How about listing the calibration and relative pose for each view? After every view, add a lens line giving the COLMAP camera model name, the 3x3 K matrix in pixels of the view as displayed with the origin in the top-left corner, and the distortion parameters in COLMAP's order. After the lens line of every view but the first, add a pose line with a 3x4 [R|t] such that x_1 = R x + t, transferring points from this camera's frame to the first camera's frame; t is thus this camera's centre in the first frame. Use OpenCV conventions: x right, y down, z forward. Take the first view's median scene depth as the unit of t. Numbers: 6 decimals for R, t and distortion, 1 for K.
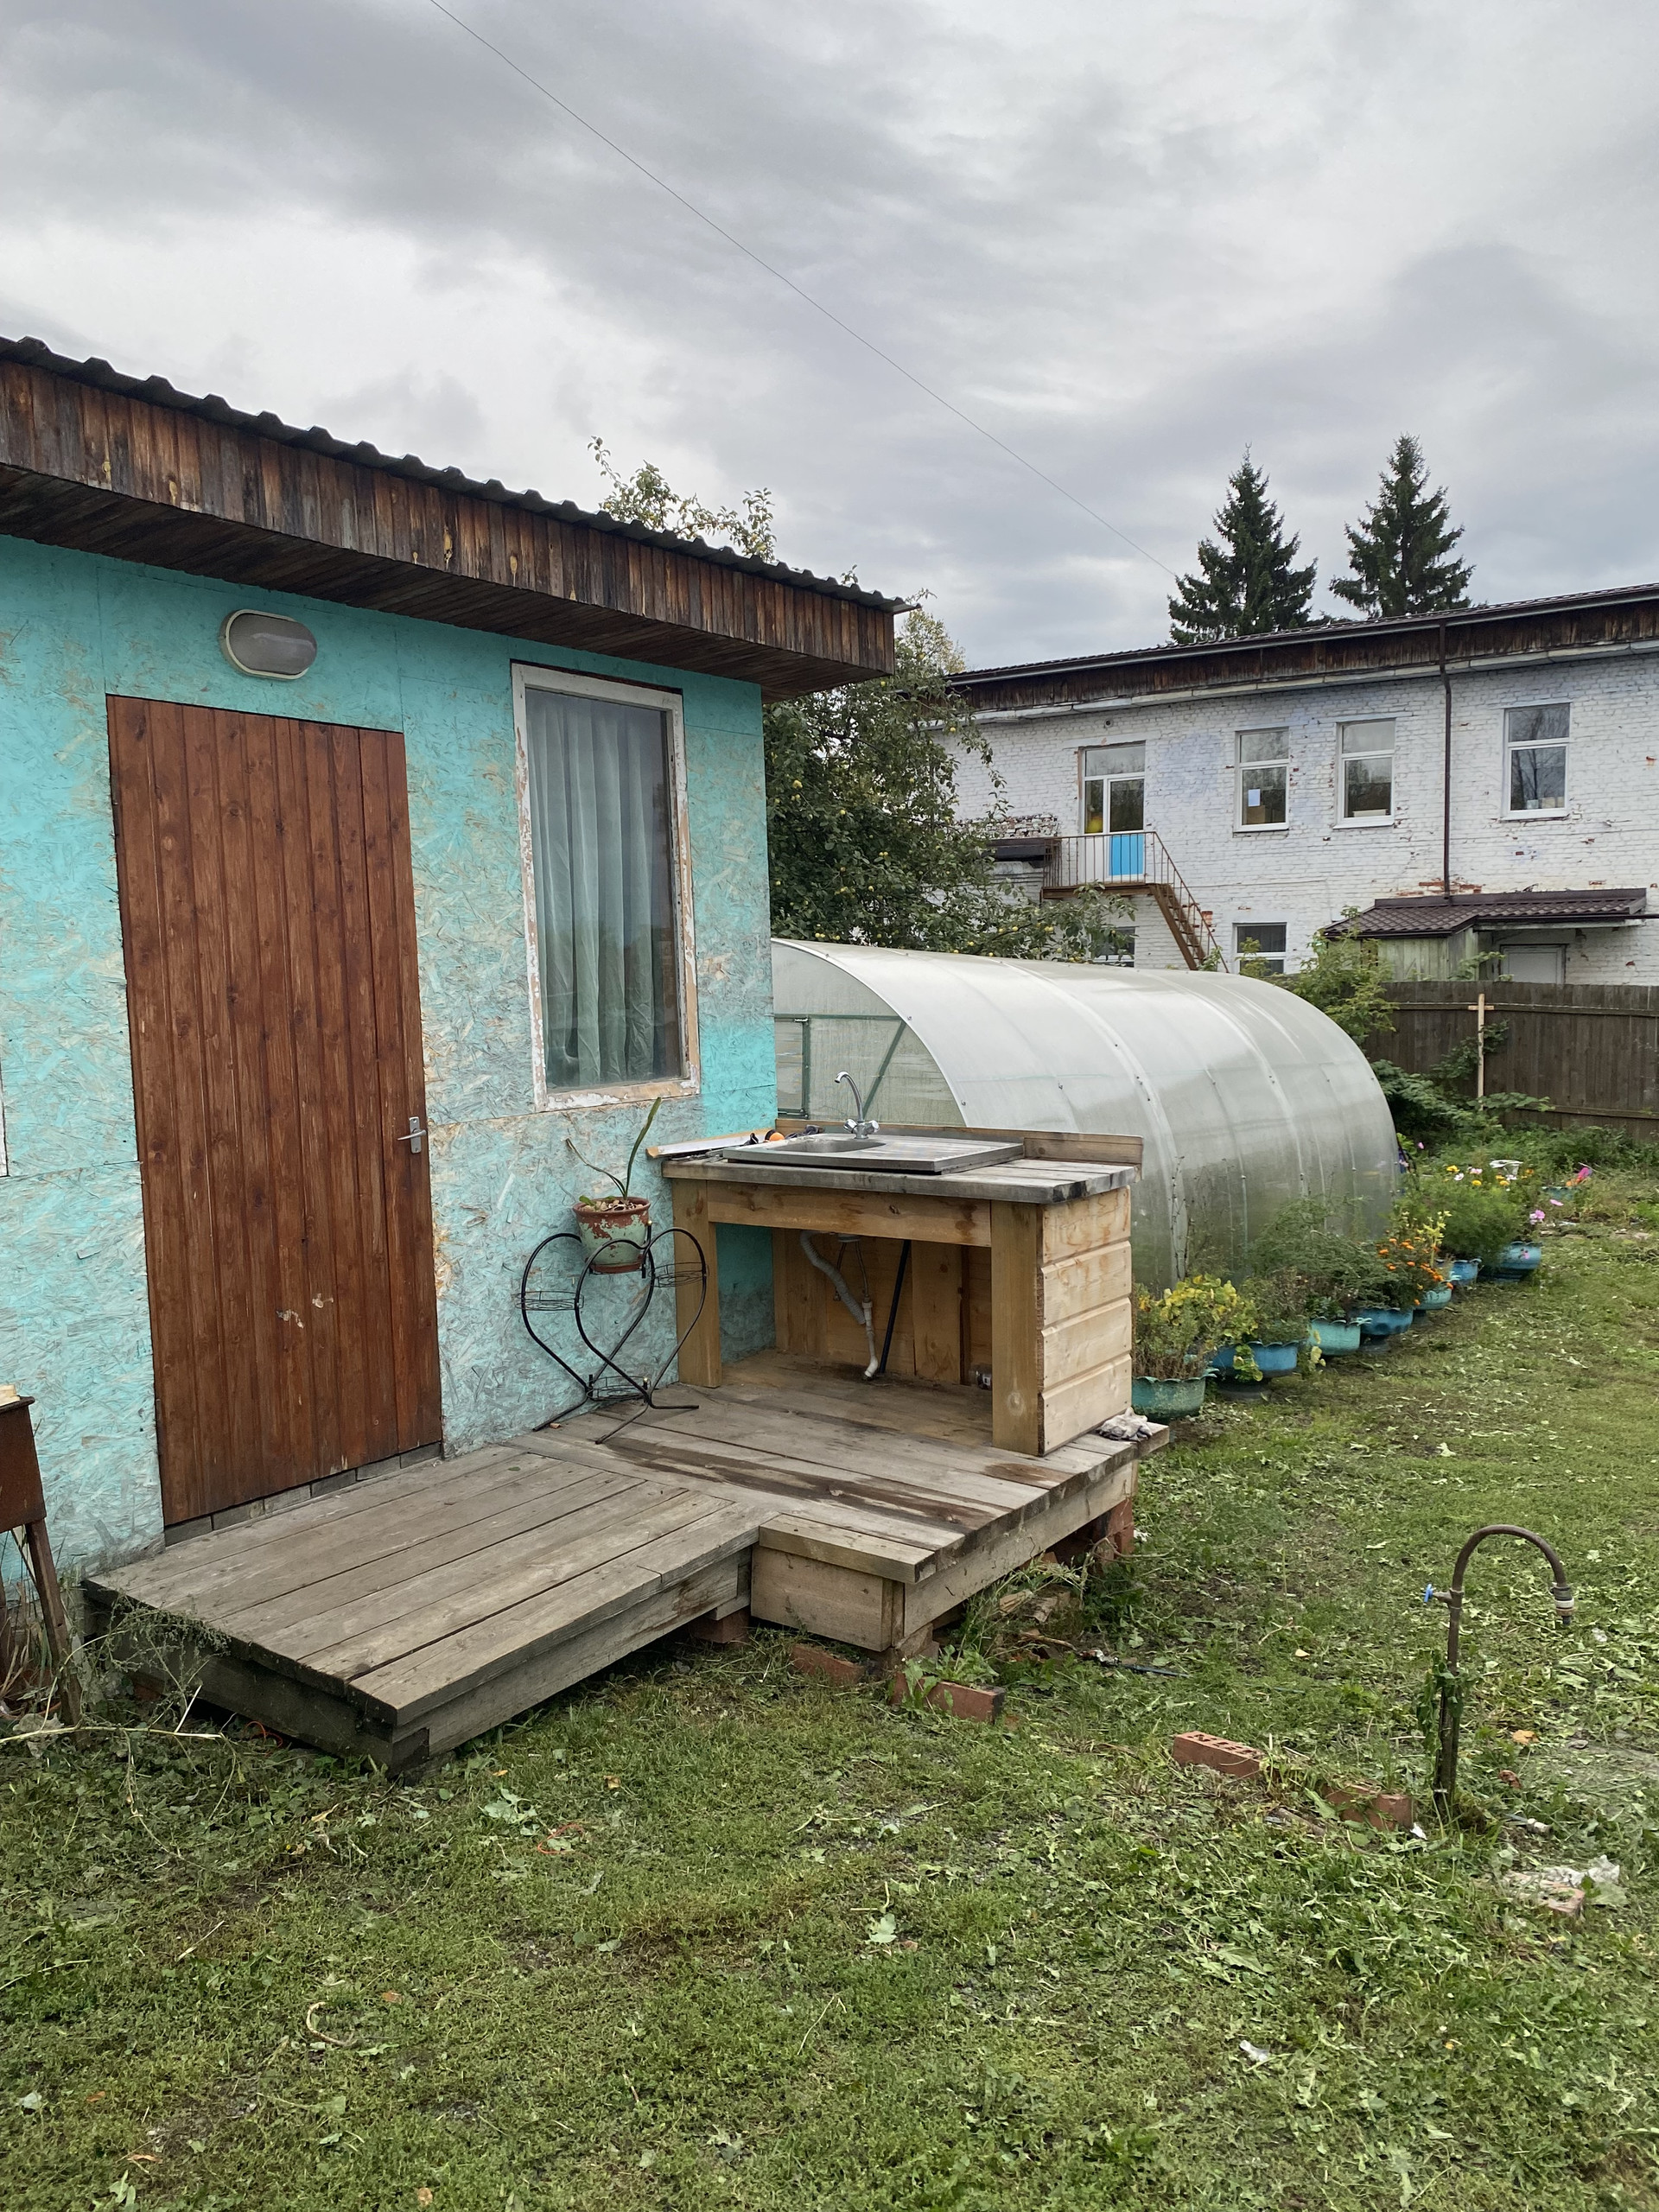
lens RADIAL K [[1619.0, 0, 820.7], [0, 1619.0, 1094.3], [0, 0, 1]] dist [0.094288, -0.191559]
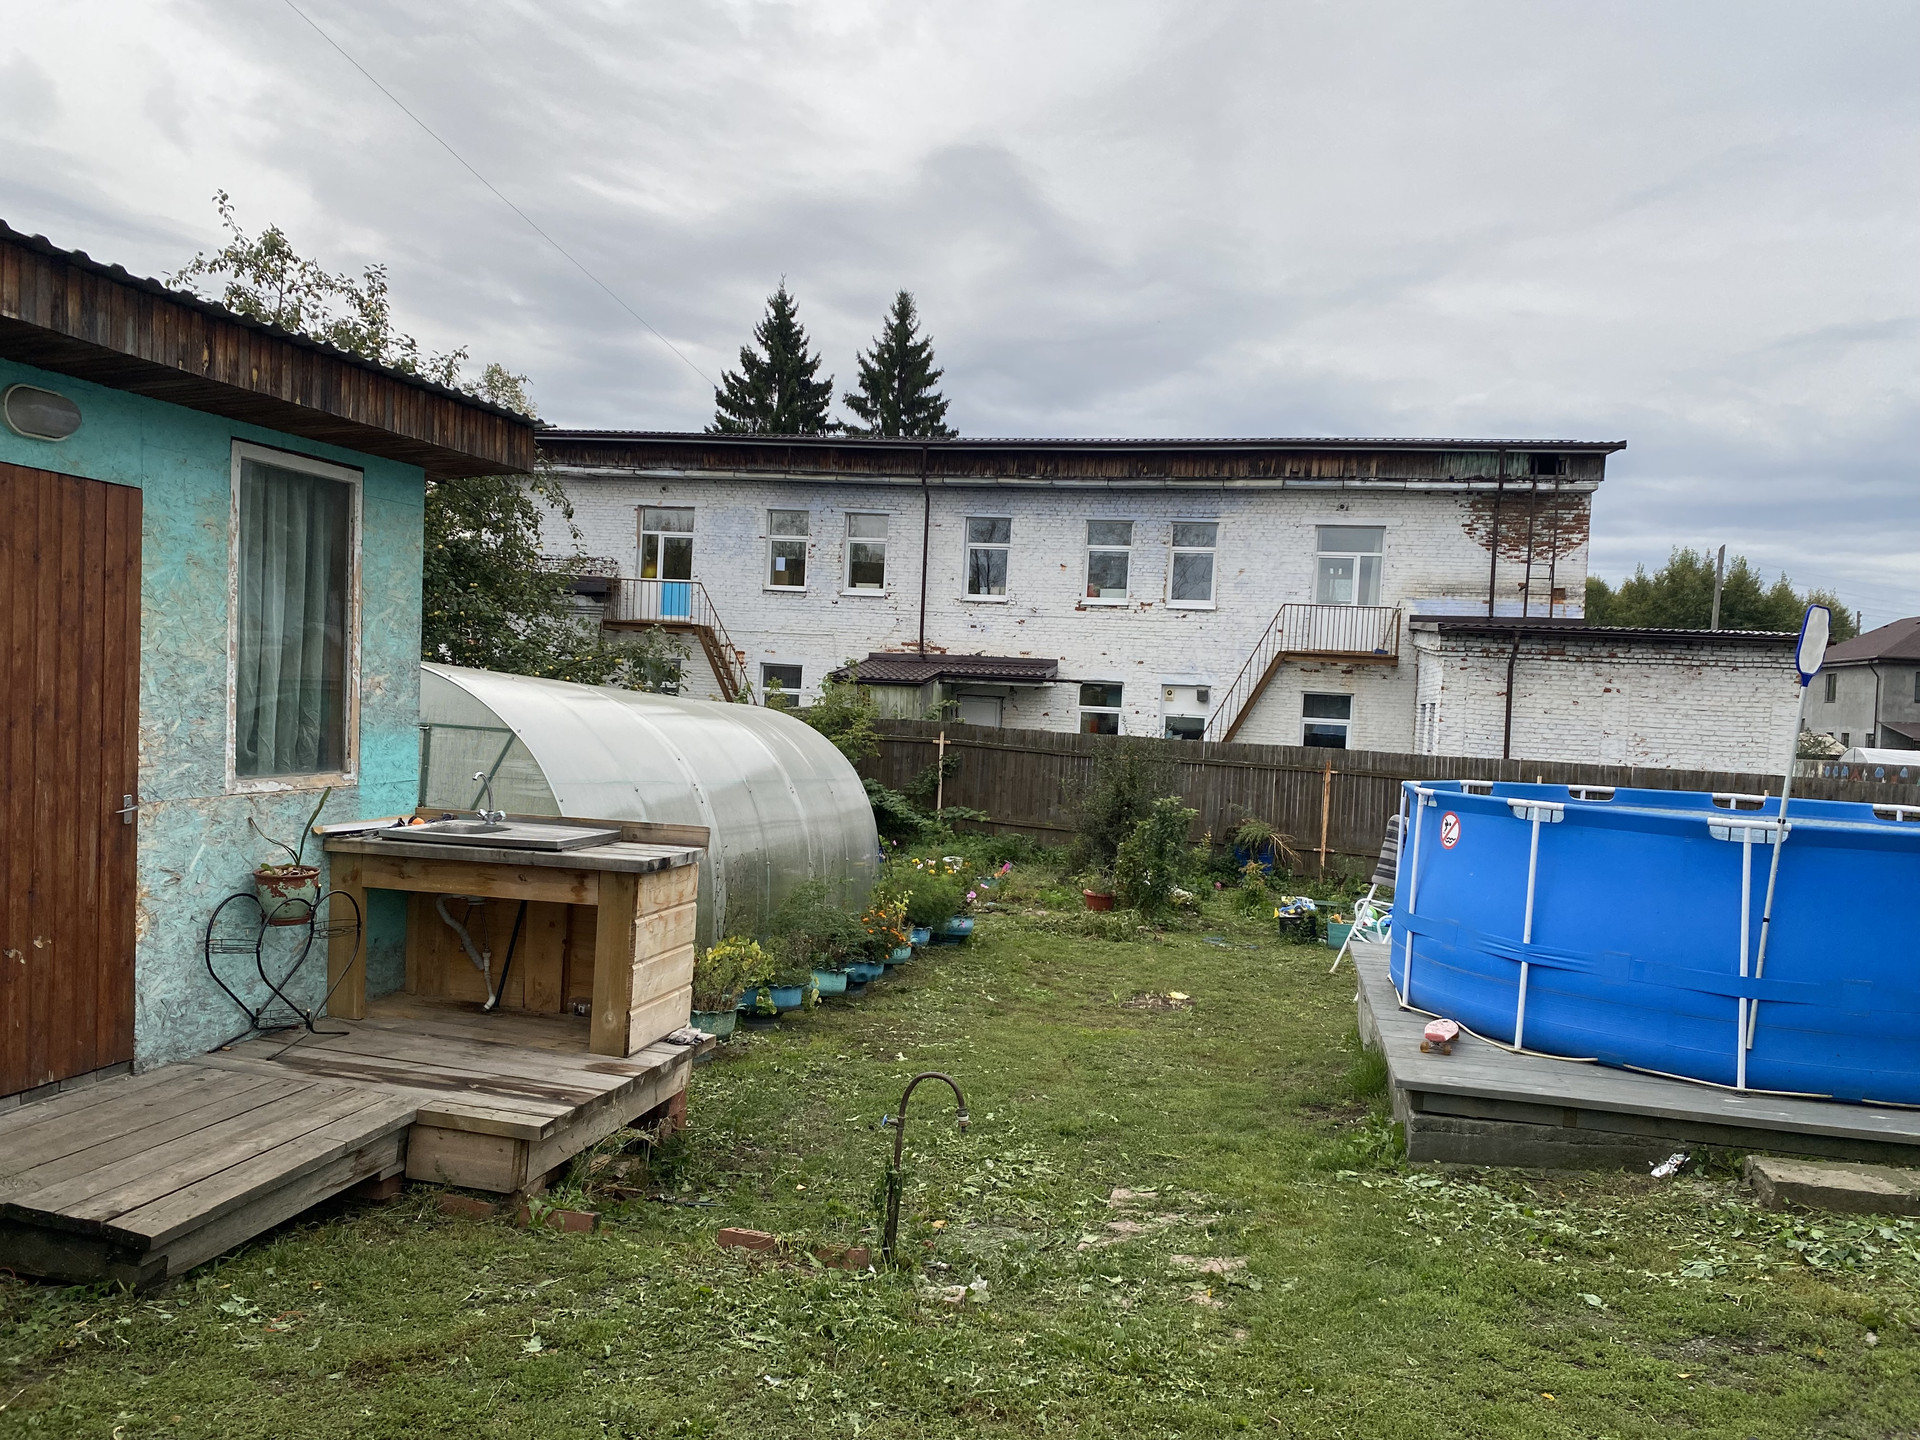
lens RADIAL K [[1424.0, 0, 989.5], [0, 1424.0, 732.3], [0, 0, 1]] dist [0.007472, -0.007403]
pose [[0.914286, 0.052803, 0.401613, -0.085943], [-0.033582, 0.997935, -0.054755, 0.003743], [-0.403675, 0.036575, 0.914171, -0.247974]]
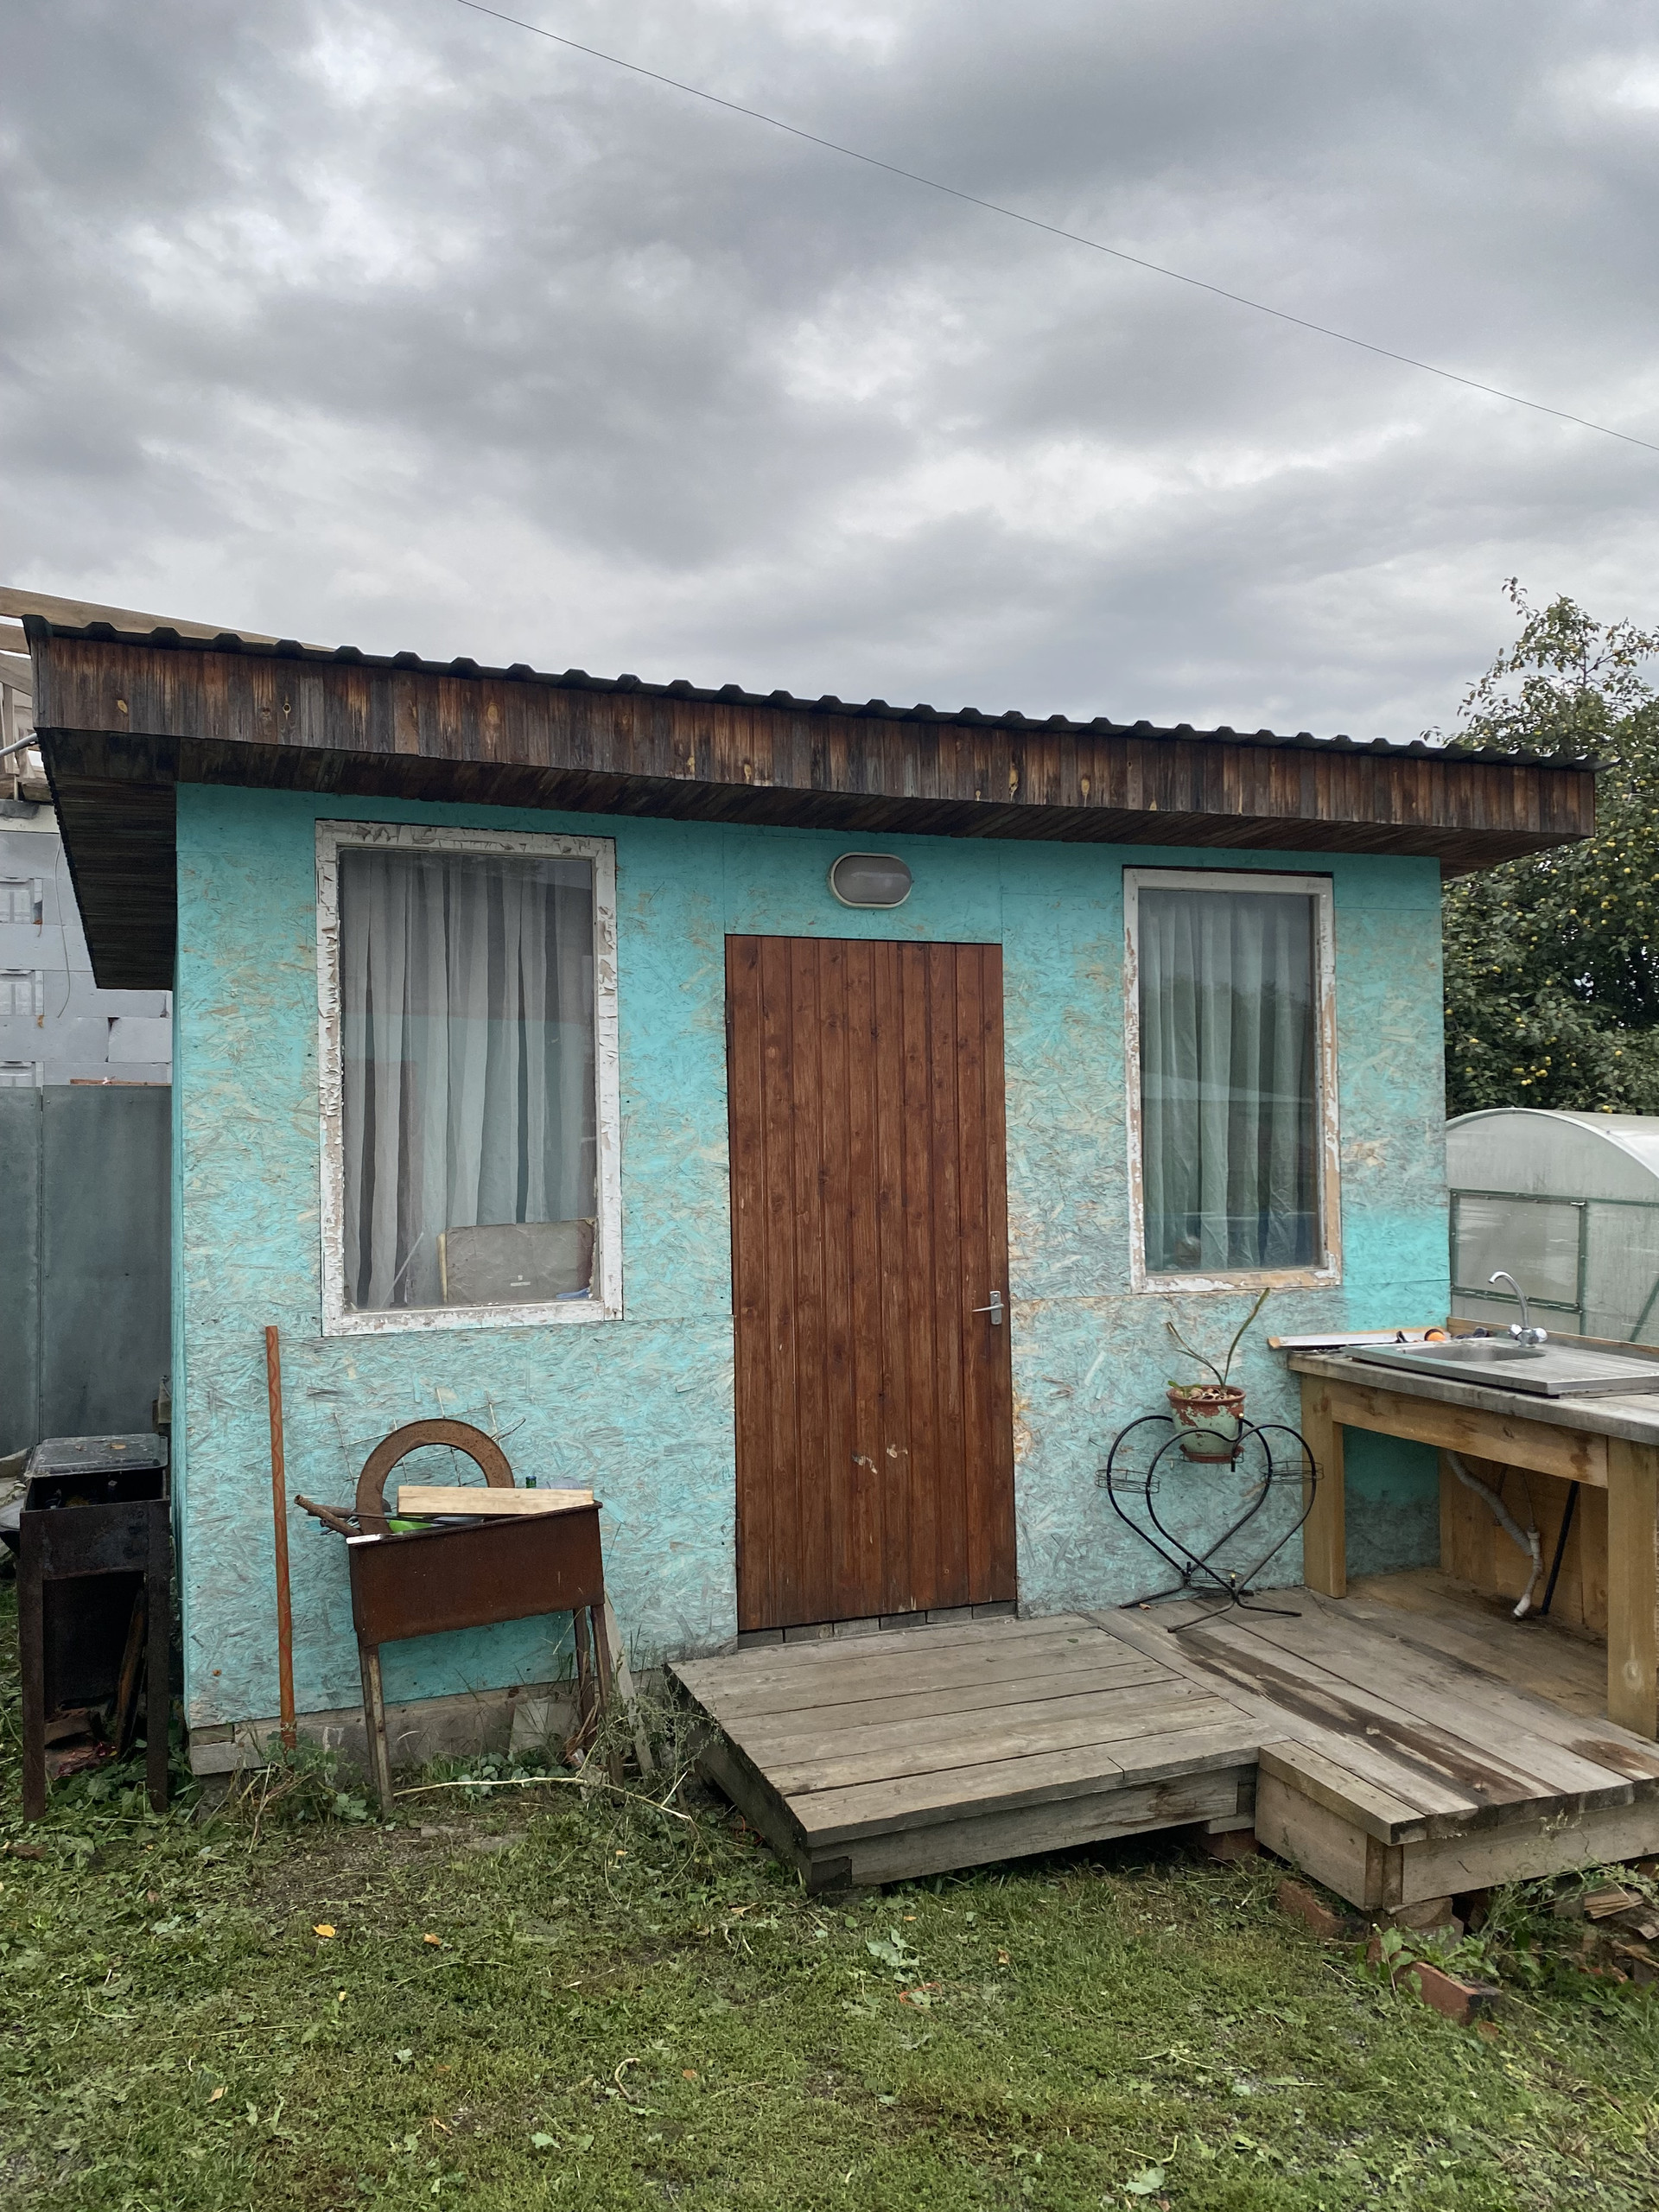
lens RADIAL K [[1676.4, 0, 907.4], [0, 1676.4, 1116.0], [0, 0, 1]] dist [0.118362, -0.200719]
pose [[0.841405, 0.011406, -0.540285, 0.294922], [-0.052391, 0.996790, -0.060546, -0.030597], [0.537860, 0.079250, 0.839301, 0.015673]]
